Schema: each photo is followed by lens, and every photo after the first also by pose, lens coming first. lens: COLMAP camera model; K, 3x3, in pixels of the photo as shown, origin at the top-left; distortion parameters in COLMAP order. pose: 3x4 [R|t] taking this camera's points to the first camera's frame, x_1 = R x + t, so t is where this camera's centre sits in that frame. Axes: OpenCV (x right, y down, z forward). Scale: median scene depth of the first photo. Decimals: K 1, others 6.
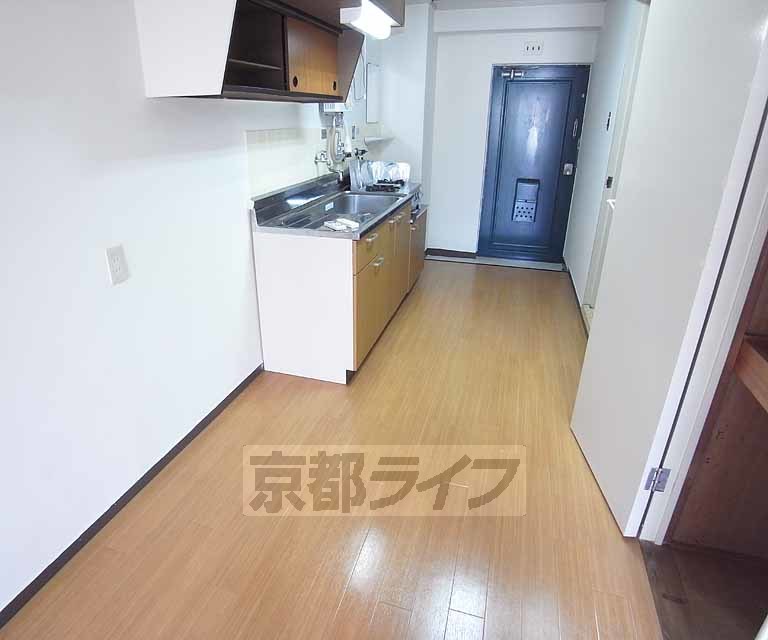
lens RADIAL K [[470.9, 0, 362.2], [0, 470.9, 303.8], [0, 0, 1]] dist [-0.084846, 0.025102]
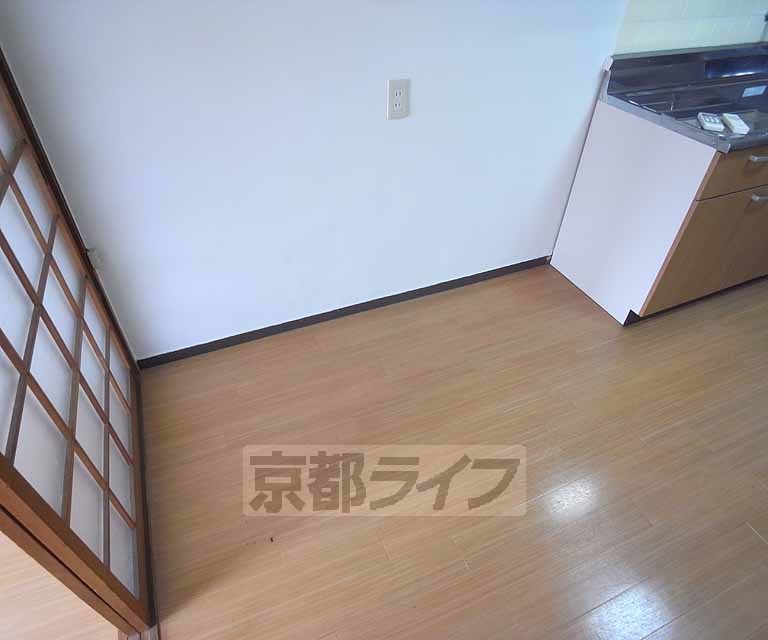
lens RADIAL K [[470.9, 0, 362.2], [0, 470.9, 303.8], [0, 0, 1]] dist [-0.084846, 0.025102]
pose [[0.628571, 0.497482, -0.597839, 0.144787], [-0.281823, 0.862124, 0.421092, -0.068600], [0.724896, -0.096201, 0.682108, 0.158866]]
